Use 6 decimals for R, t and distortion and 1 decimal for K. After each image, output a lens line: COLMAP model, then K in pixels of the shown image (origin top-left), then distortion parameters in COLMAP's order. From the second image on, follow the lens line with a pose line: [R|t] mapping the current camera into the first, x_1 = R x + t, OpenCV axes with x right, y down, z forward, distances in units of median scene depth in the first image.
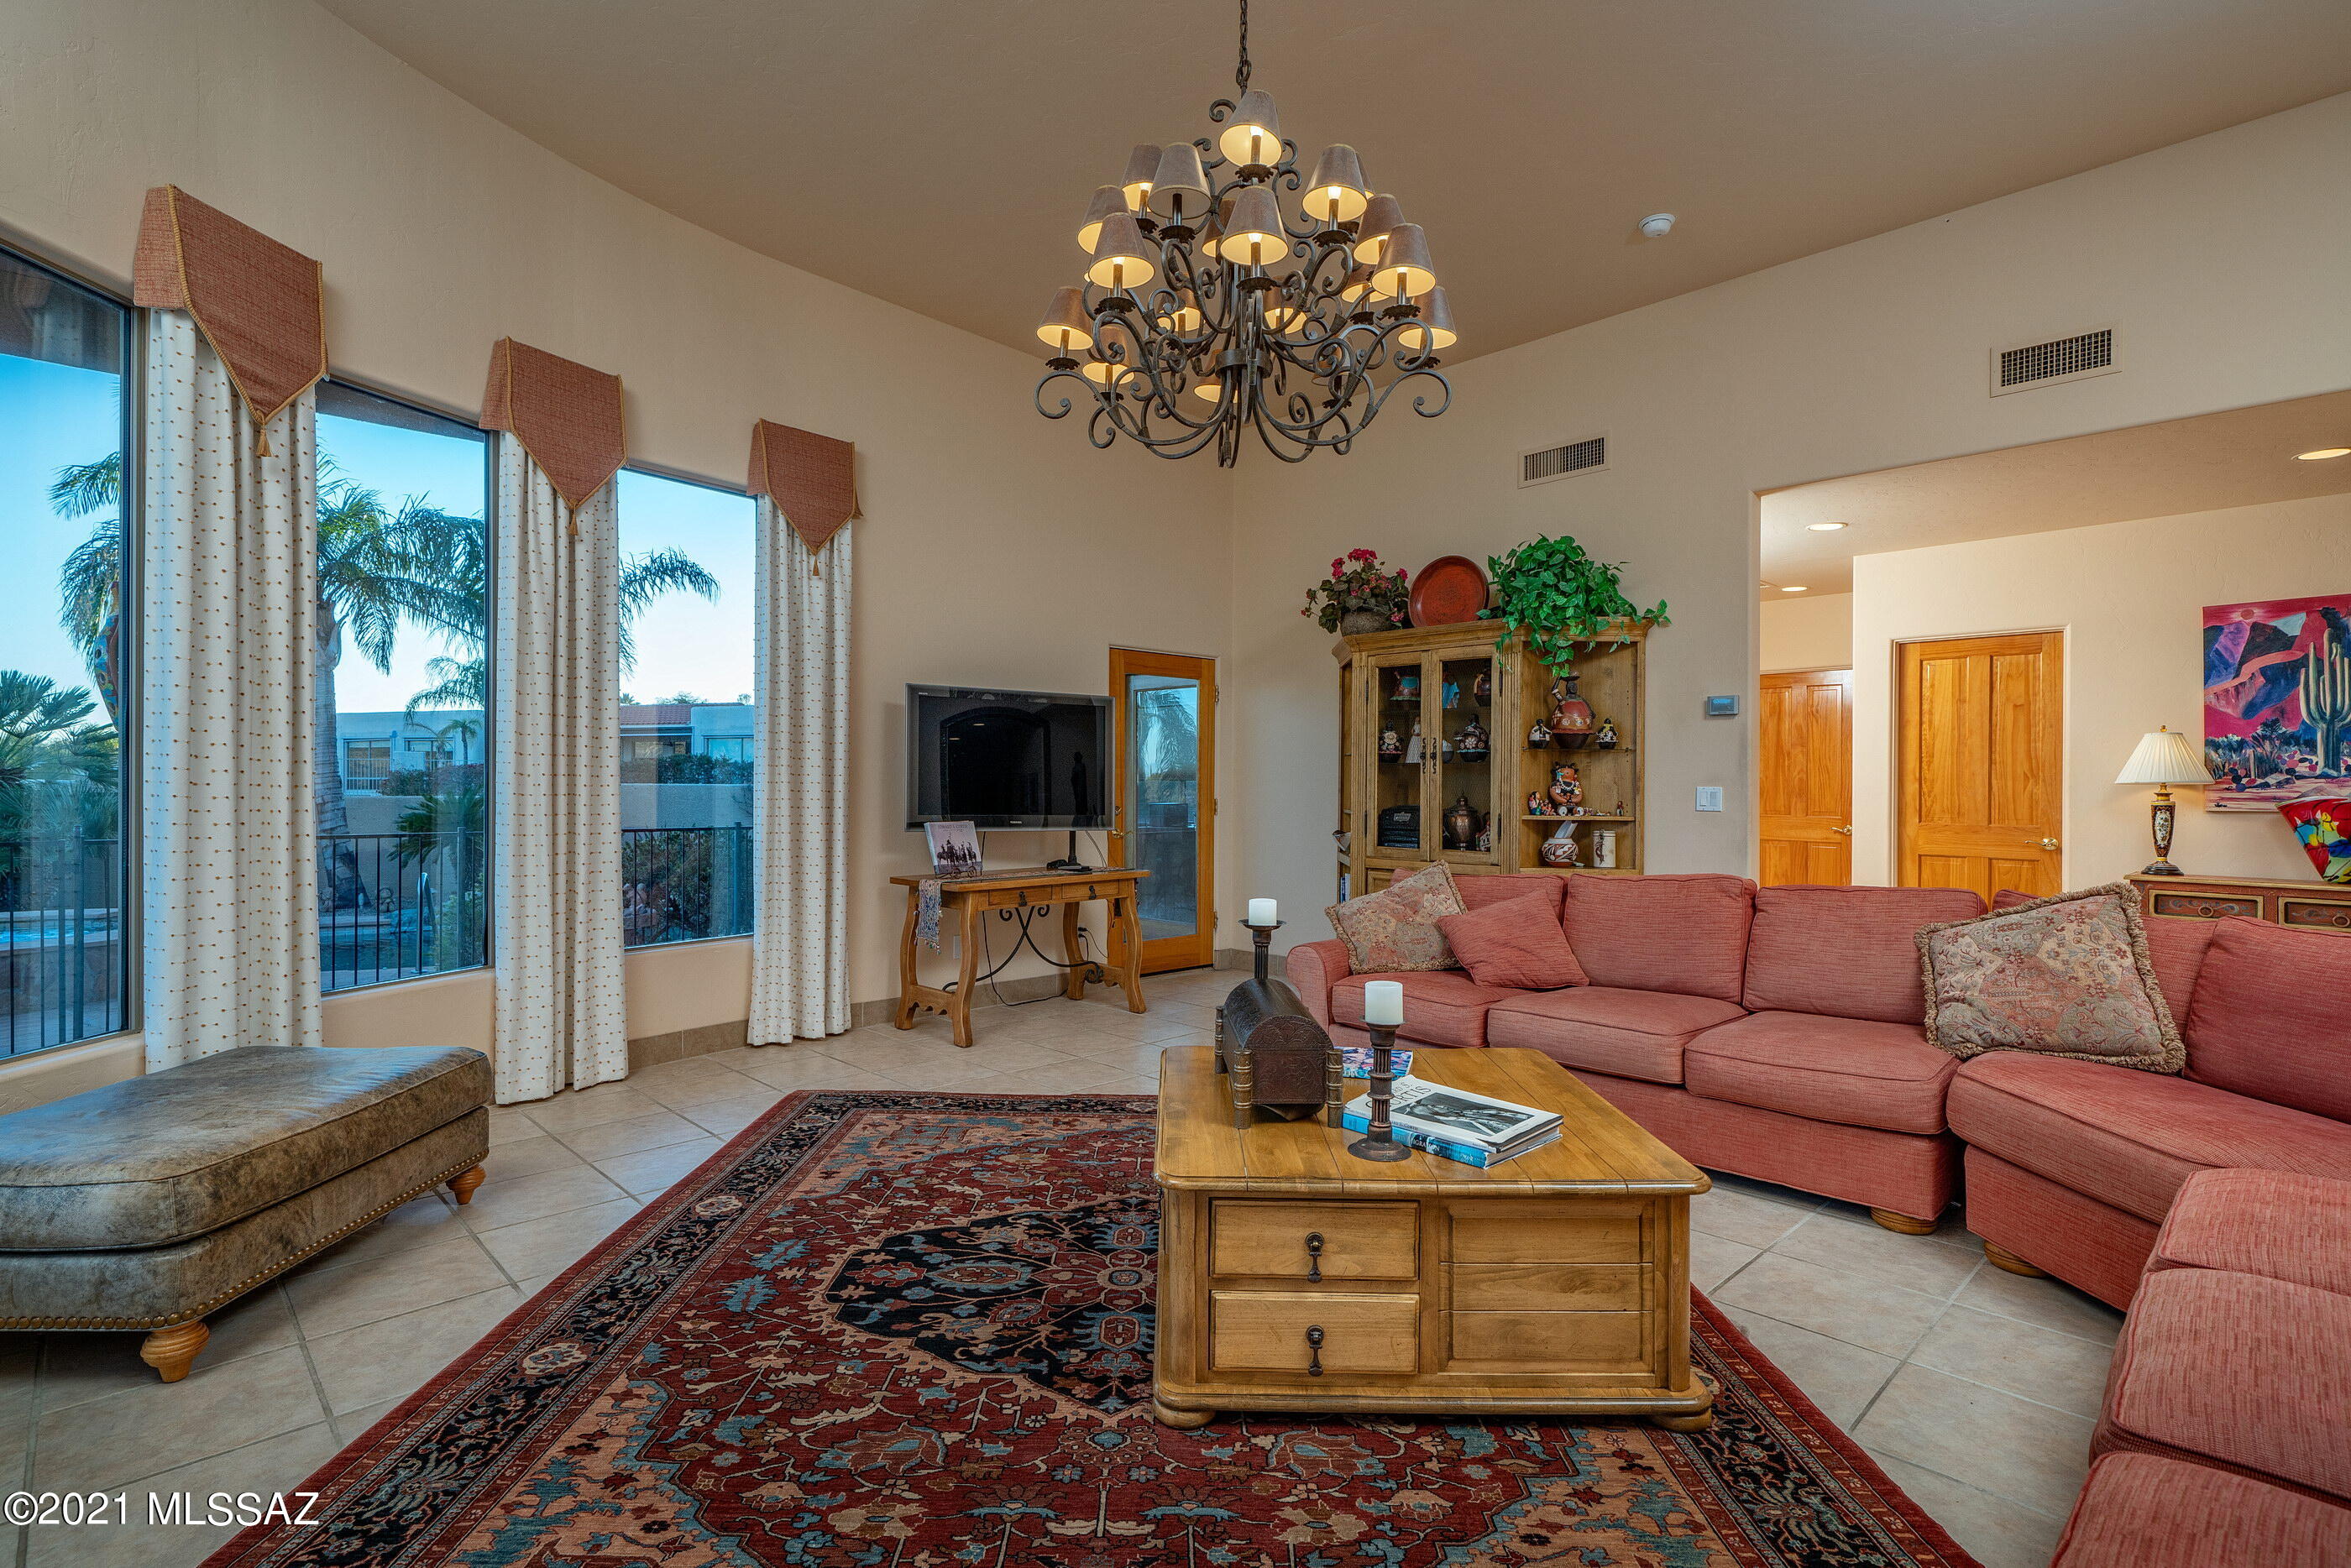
lens RADIAL K [[1274.8, 0, 1175.5], [0, 1274.8, 784.0], [0, 0, 1]] dist [-0.001987, -0.000305]
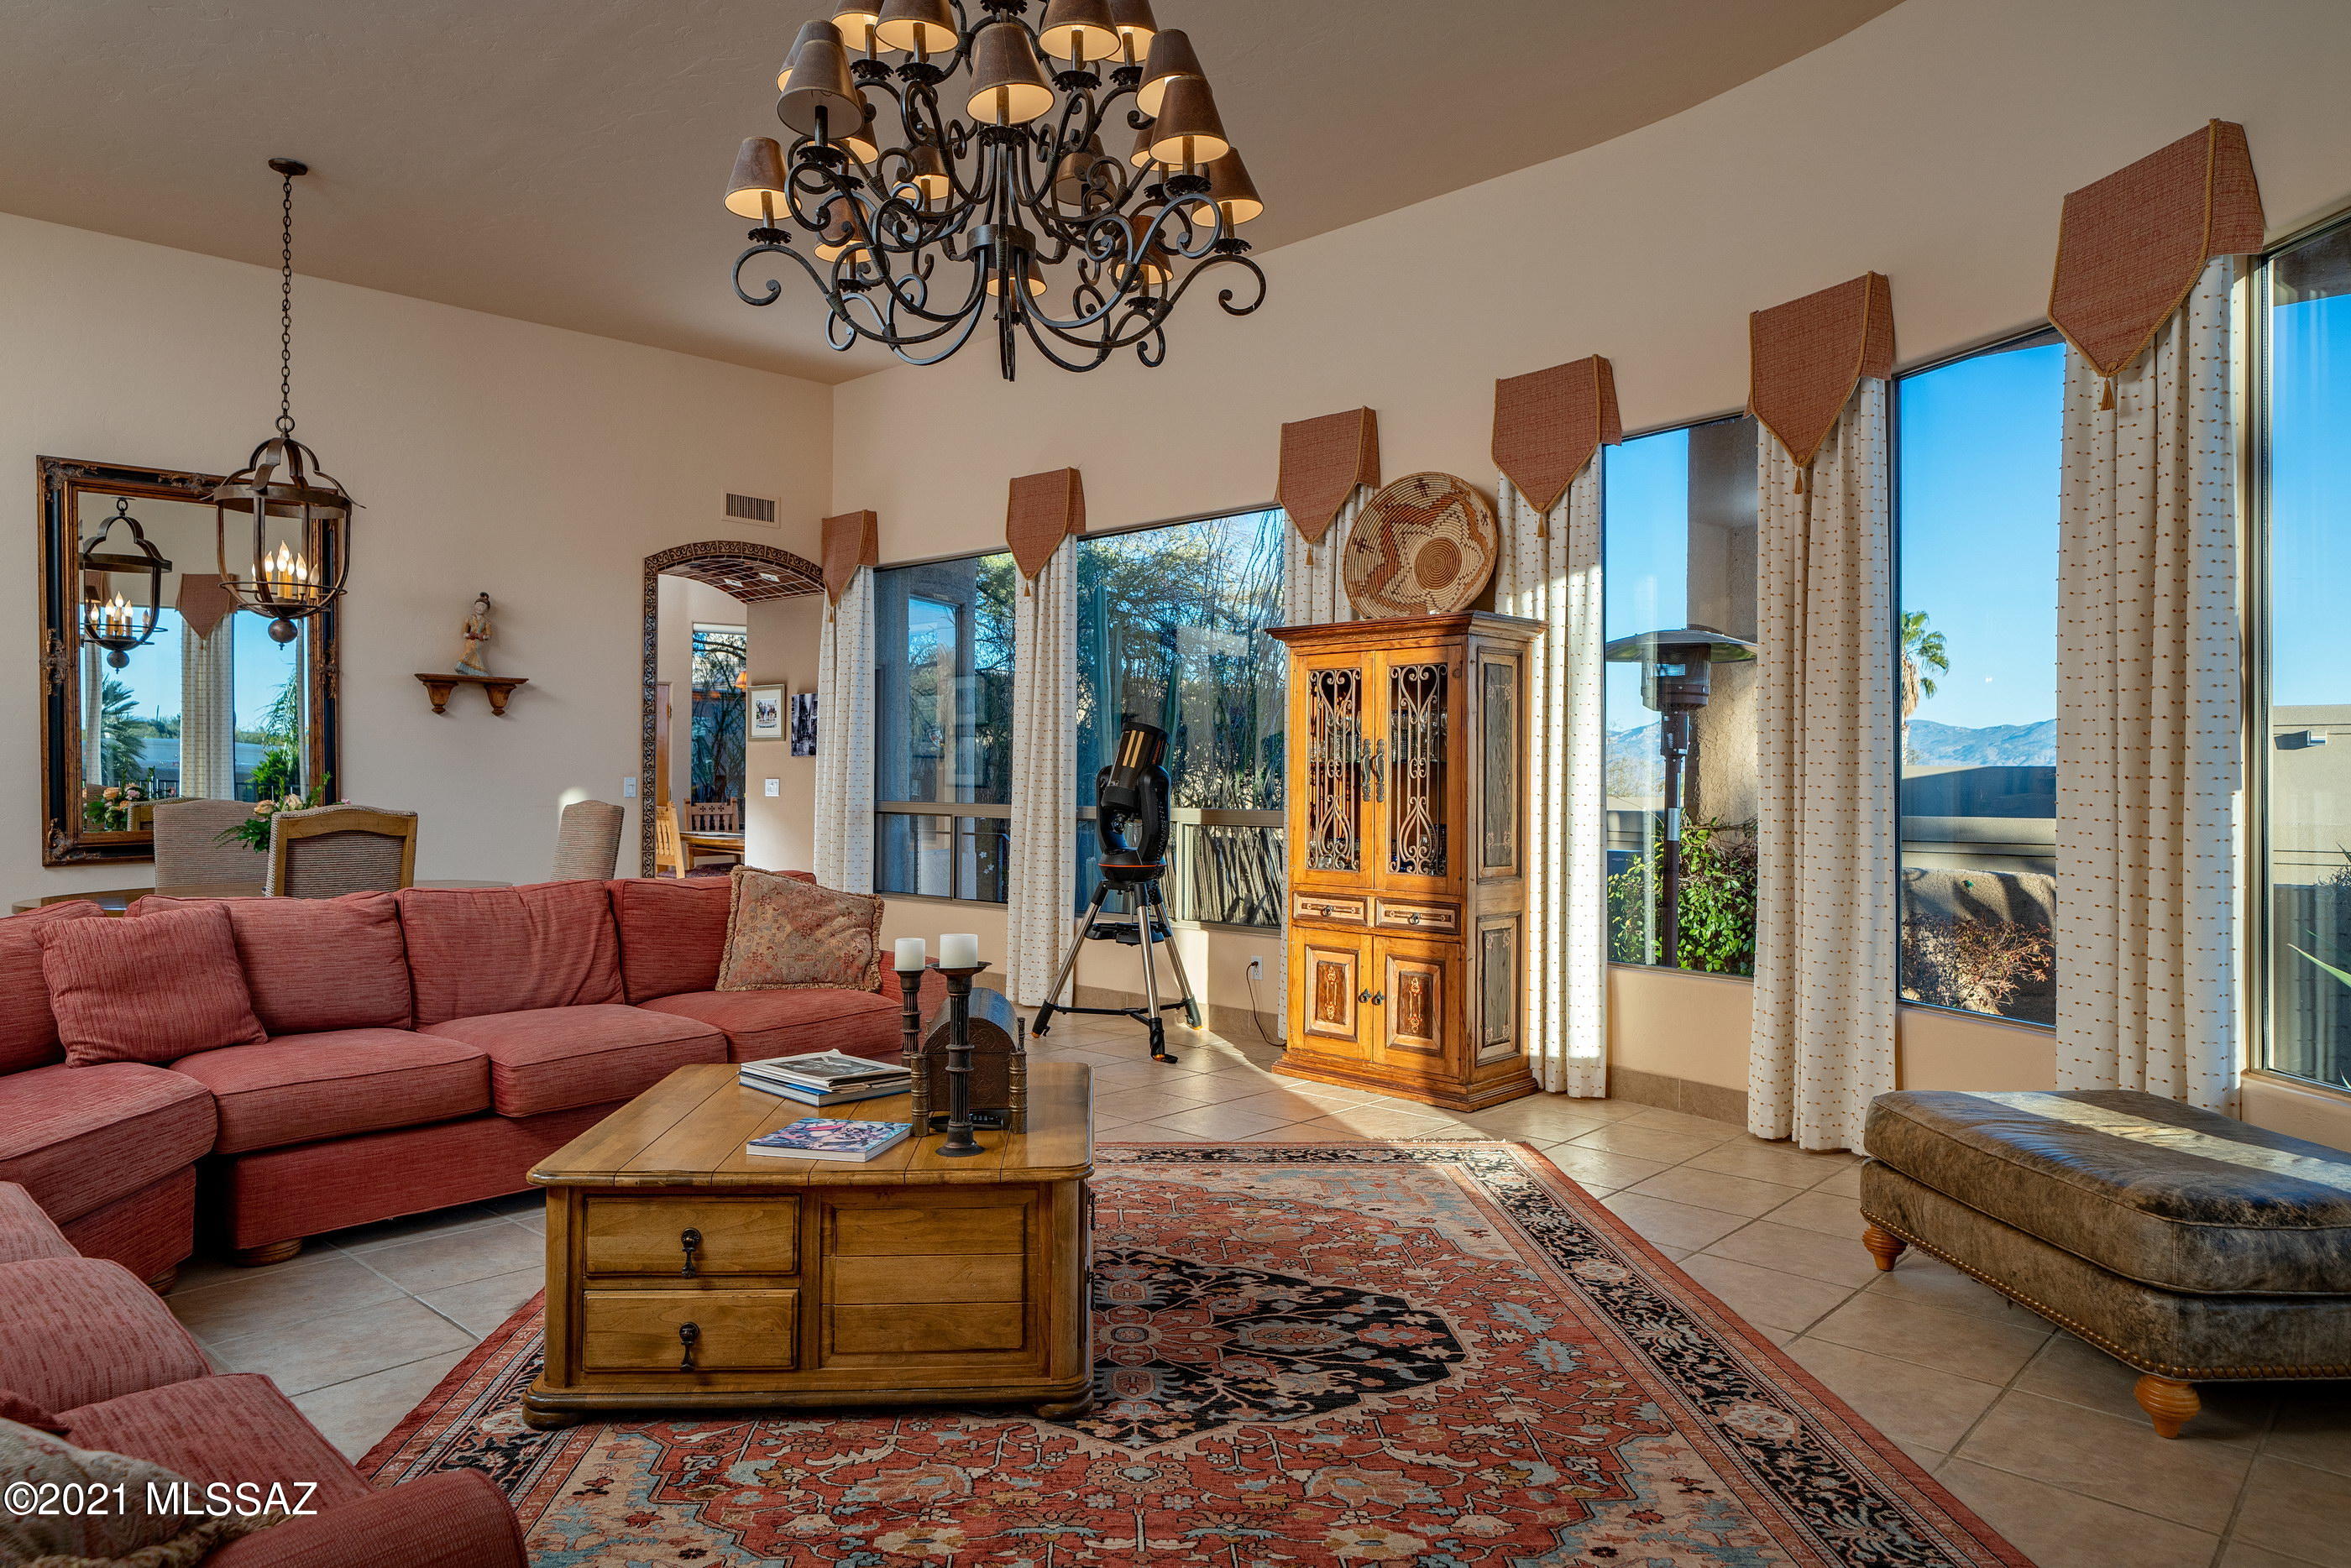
lens RADIAL K [[1582.8, 0, 1175.5], [0, 1582.8, 784.0], [0, 0, 1]] dist [-0.008423, -0.003683]
pose [[-0.998501, -0.010043, -0.053796, -0.007703], [-0.010179, 0.999946, 0.002243, -0.000065], [0.053771, 0.002787, -0.998549, 2.050915]]
